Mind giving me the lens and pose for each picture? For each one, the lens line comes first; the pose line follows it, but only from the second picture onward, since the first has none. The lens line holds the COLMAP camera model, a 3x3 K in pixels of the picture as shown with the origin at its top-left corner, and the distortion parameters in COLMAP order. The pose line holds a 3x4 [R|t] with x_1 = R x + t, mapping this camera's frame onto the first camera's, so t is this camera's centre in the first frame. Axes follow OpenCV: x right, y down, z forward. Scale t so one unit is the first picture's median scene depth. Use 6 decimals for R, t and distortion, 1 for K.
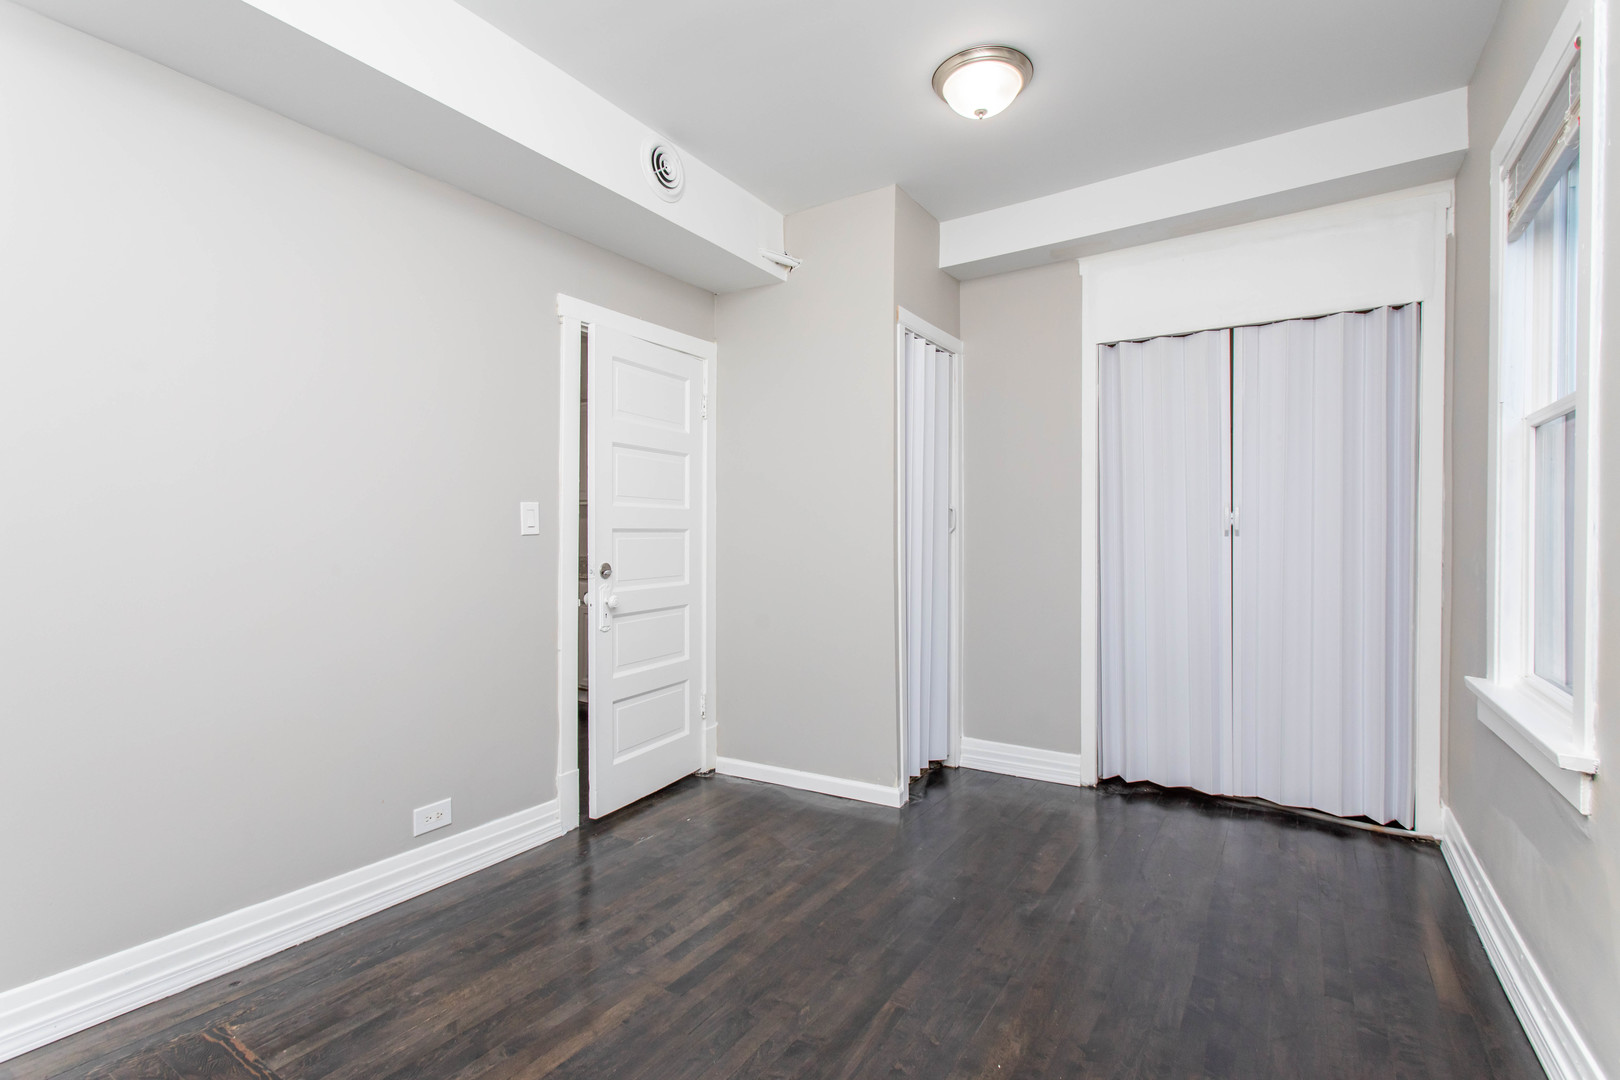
lens RADIAL K [[768.0, 0, 806.5], [0, 768.0, 543.4], [0, 0, 1]] dist [0.000189, 0.000609]
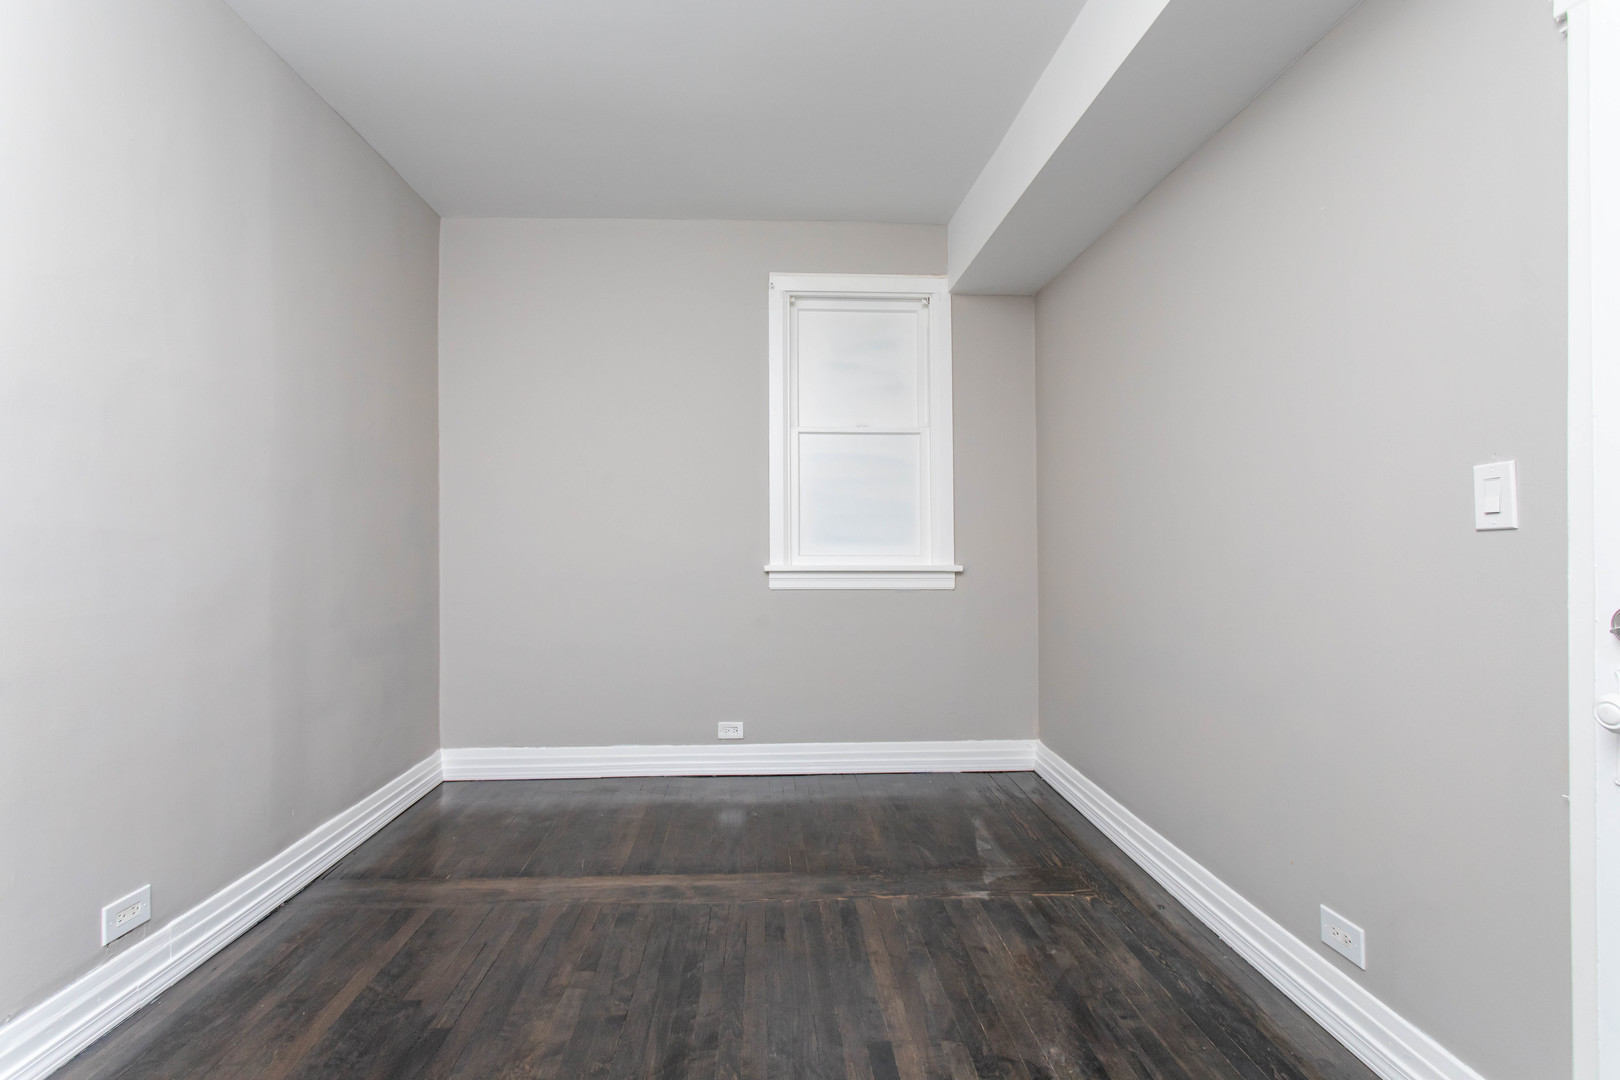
lens RADIAL K [[768.0, 0, 806.5], [0, 768.0, 540.3], [0, 0, 1]] dist [0.000189, 0.000609]
pose [[-0.820040, 0.000142, -0.572306, 0.418183], [0.000305, 1.000000, -0.000189, -0.006027], [0.572306, -0.000330, -0.820040, 1.714652]]
